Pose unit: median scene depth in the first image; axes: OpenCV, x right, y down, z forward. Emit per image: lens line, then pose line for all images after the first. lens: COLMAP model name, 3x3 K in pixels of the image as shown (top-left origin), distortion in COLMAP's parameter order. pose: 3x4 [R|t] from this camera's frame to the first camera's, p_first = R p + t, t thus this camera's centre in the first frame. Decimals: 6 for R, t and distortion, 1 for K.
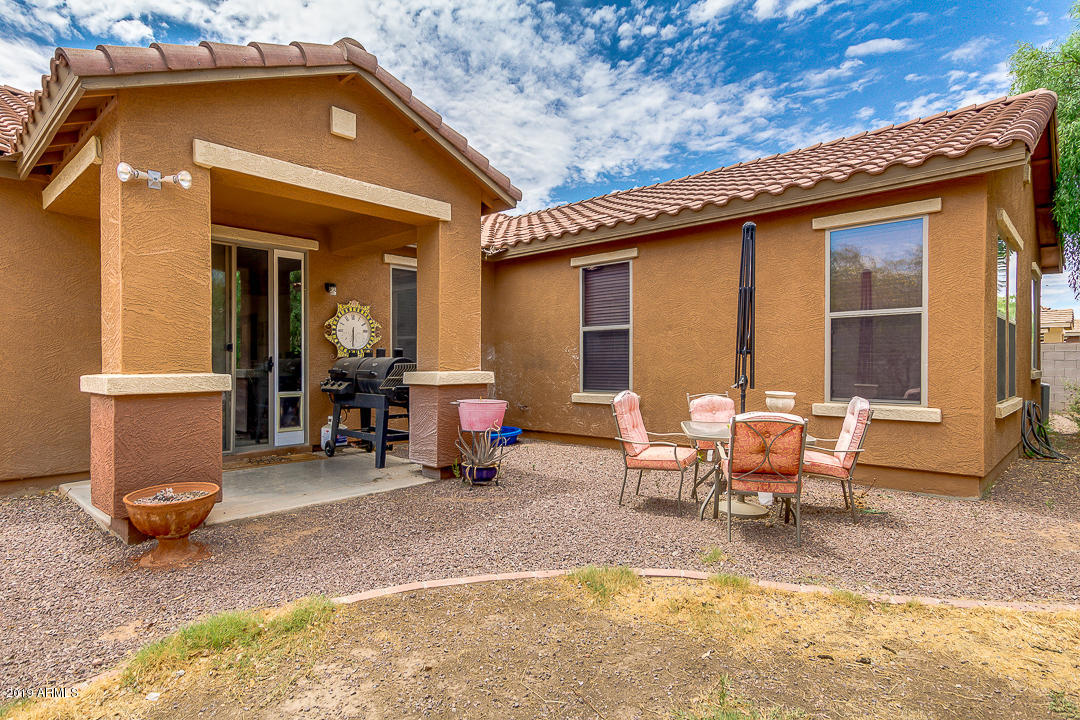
lens RADIAL K [[577.1, 0, 555.6], [0, 577.1, 359.8], [0, 0, 1]] dist [0.011320, 0.003680]
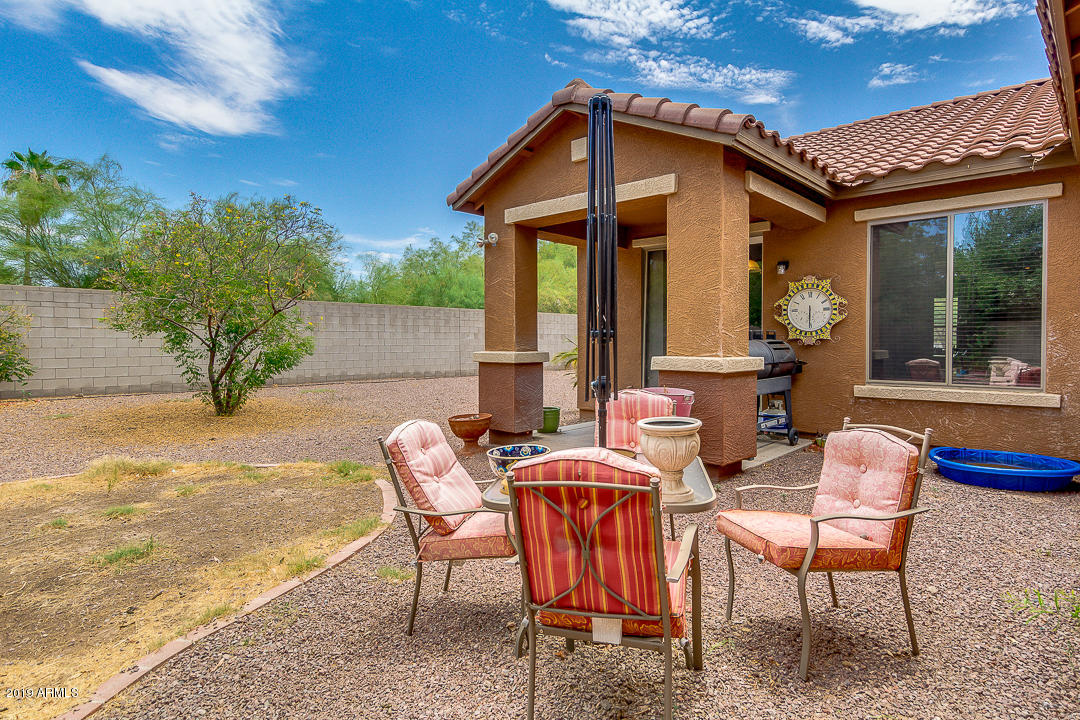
lens RADIAL K [[577.1, 0, 543.4], [0, 577.1, 343.9], [0, 0, 1]] dist [0.011320, 0.003680]
pose [[0.003306, 0.008742, -0.999956, 0.695509], [0.003641, 0.999955, 0.008754, -0.008283], [0.999988, -0.003670, 0.003274, 0.748675]]
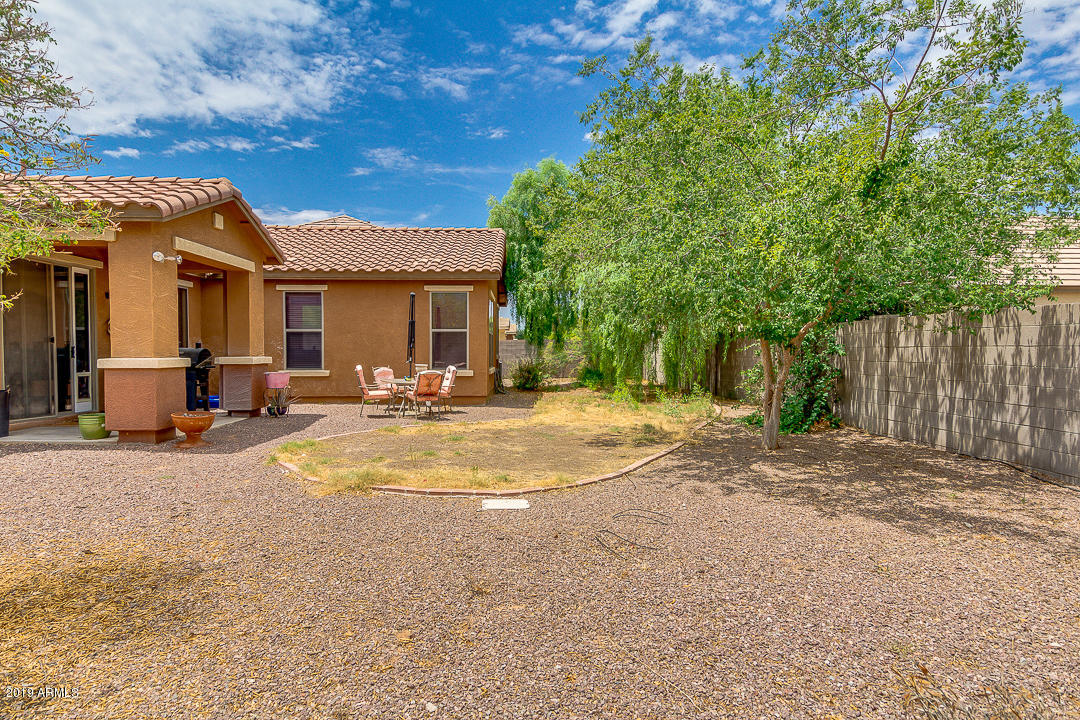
lens RADIAL K [[577.1, 0, 529.3], [0, 577.1, 389.2], [0, 0, 1]] dist [0.011320, 0.003680]
pose [[0.723620, -0.042825, 0.688868, -0.767934], [-0.008084, 0.997479, 0.070502, -0.012463], [-0.690151, -0.056586, 0.721450, -0.845460]]
